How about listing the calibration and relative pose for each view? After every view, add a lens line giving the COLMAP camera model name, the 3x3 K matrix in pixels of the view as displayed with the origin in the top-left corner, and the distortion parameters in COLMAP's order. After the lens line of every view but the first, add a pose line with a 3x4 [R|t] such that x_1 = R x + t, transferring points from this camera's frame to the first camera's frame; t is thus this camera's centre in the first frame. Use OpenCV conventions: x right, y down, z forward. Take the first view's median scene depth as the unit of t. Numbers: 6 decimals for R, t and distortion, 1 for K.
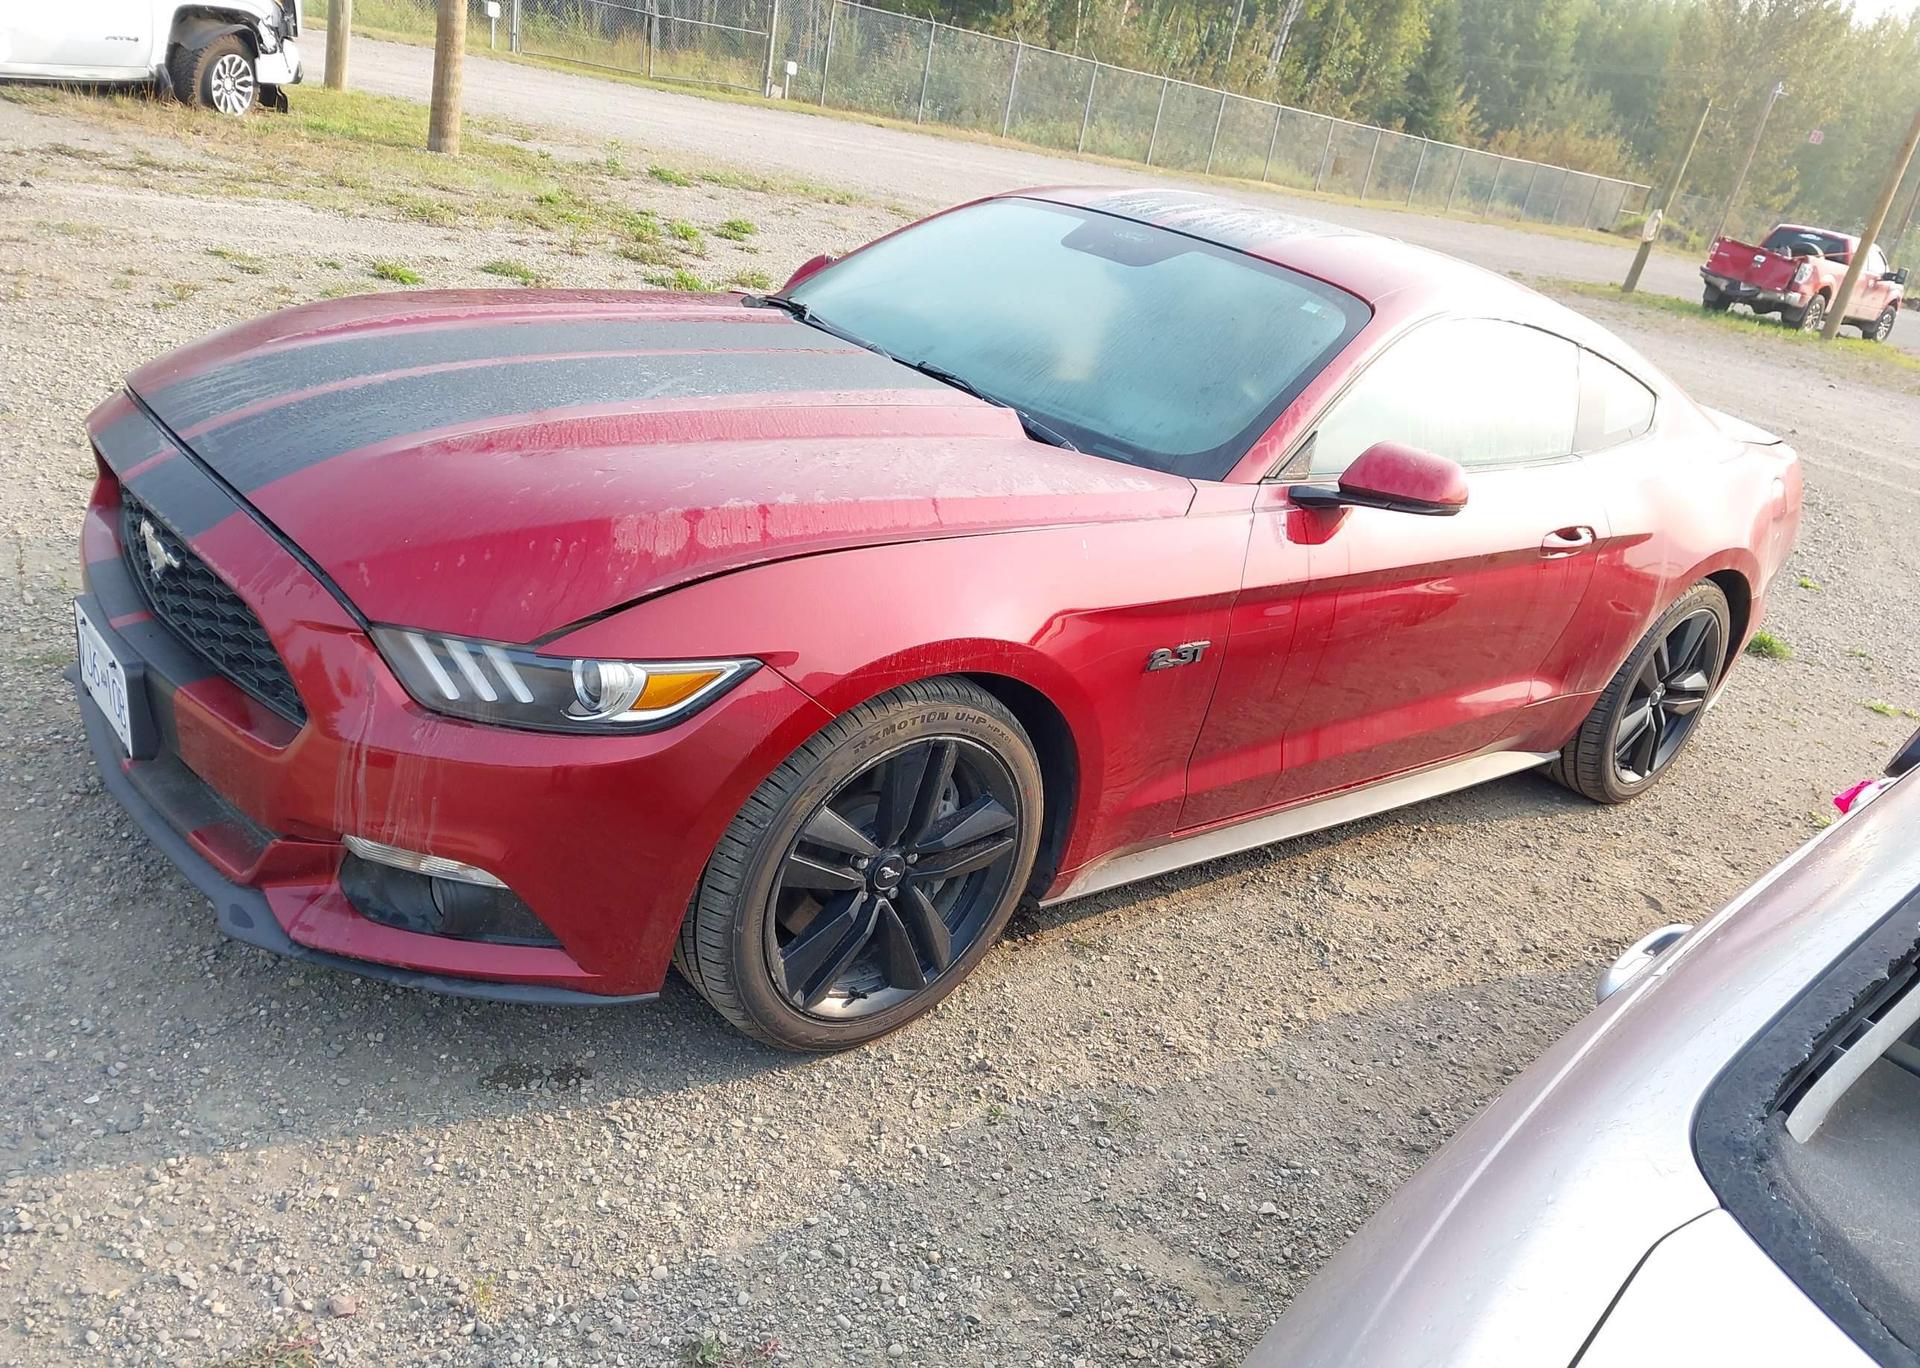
lens RADIAL K [[1535.9, 0, 996.5], [0, 1535.9, 711.6], [0, 0, 1]] dist [-0.008341, 0.006069]
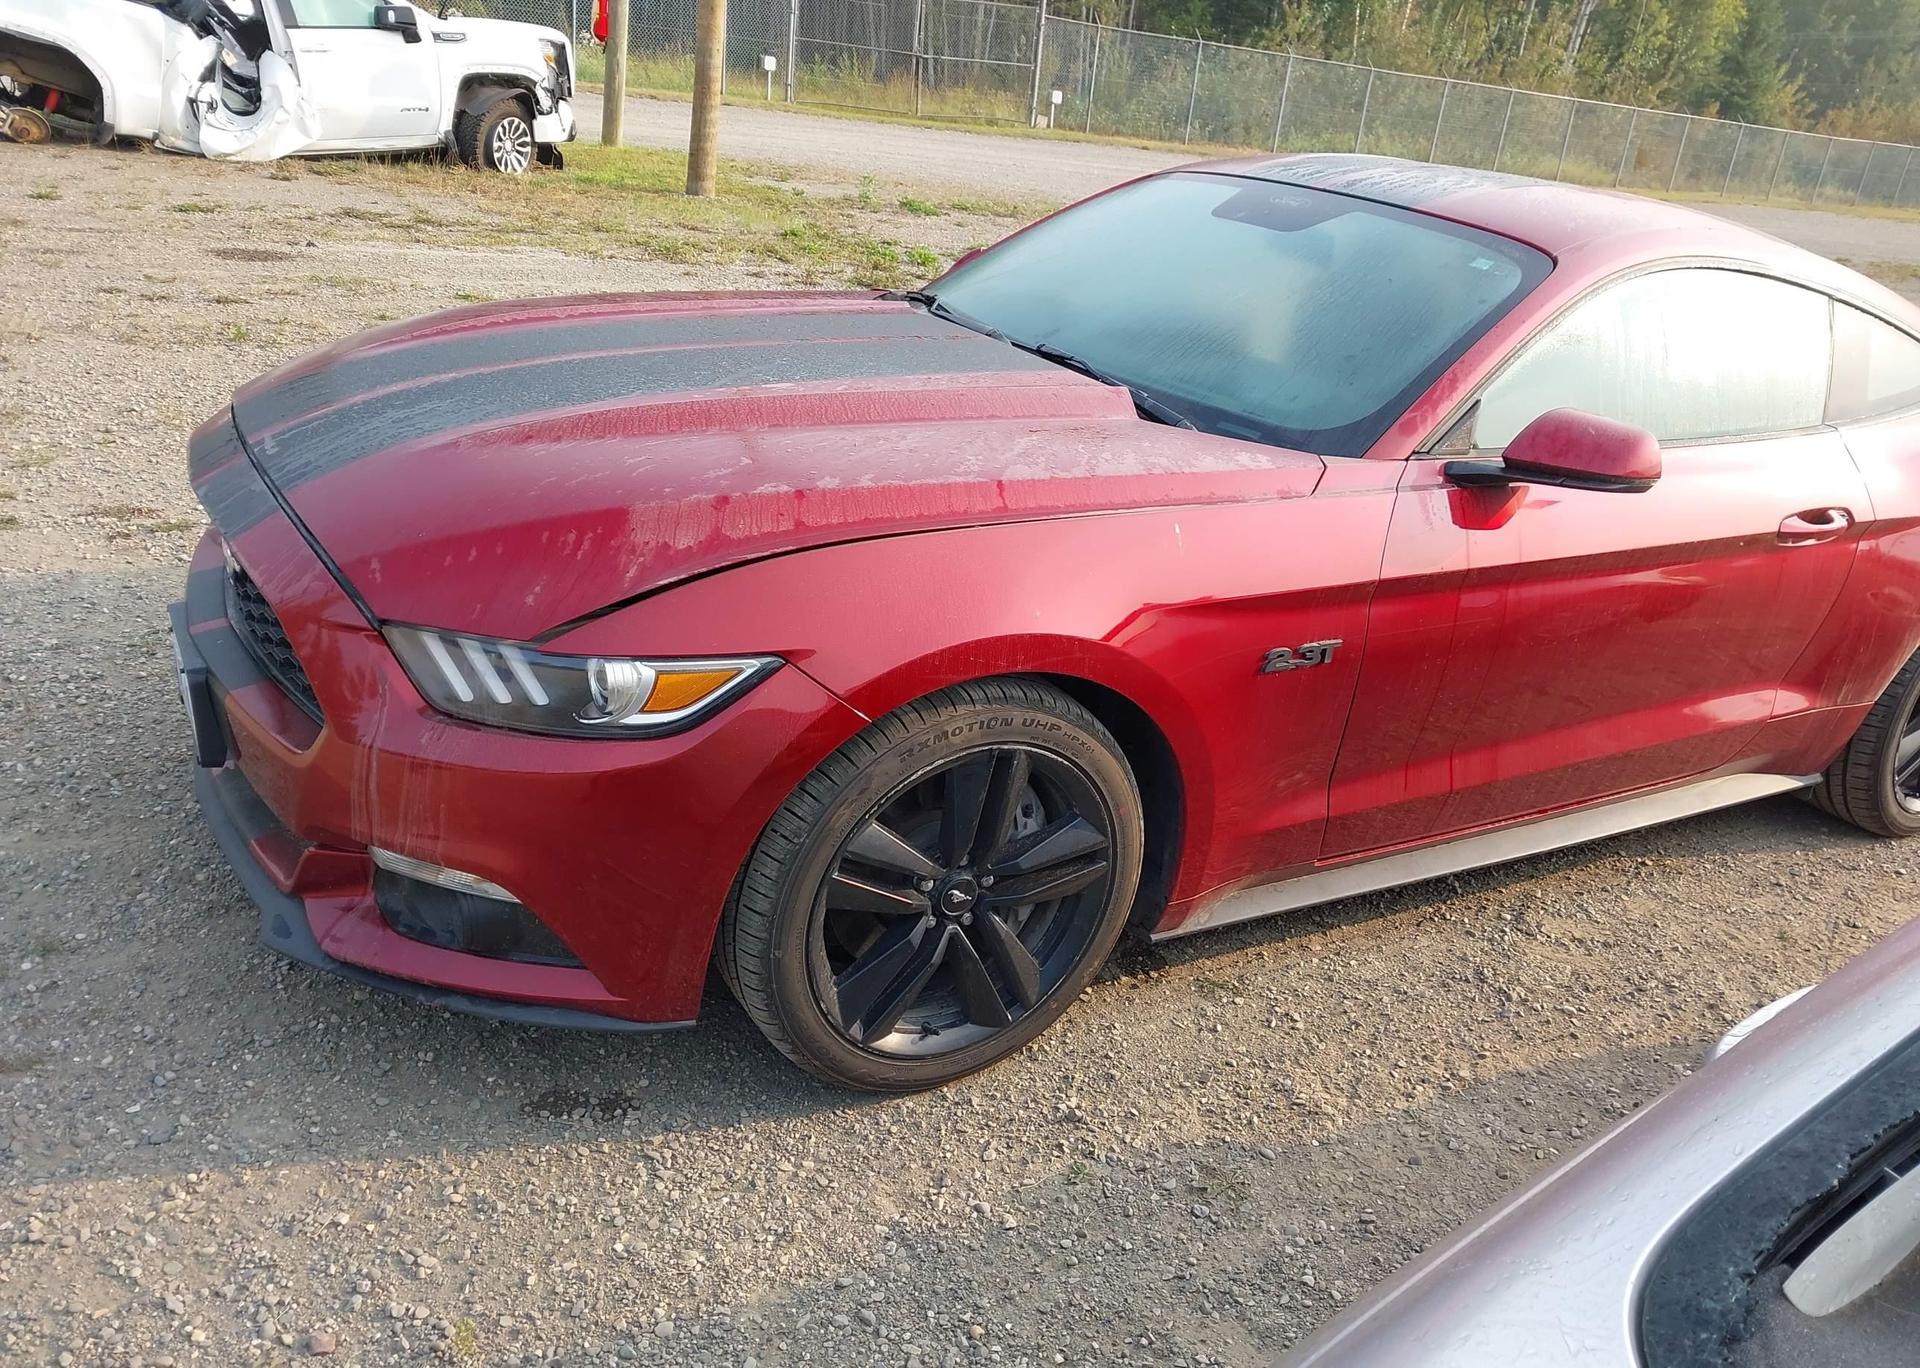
lens RADIAL K [[1535.9, 0, 996.5], [0, 1535.9, 711.6], [0, 0, 1]] dist [-0.008341, 0.006069]
pose [[0.981613, -0.002303, -0.190868, 0.121022], [-0.001582, 0.999795, -0.020202, 0.013885], [0.190876, 0.020132, 0.981408, 0.110885]]
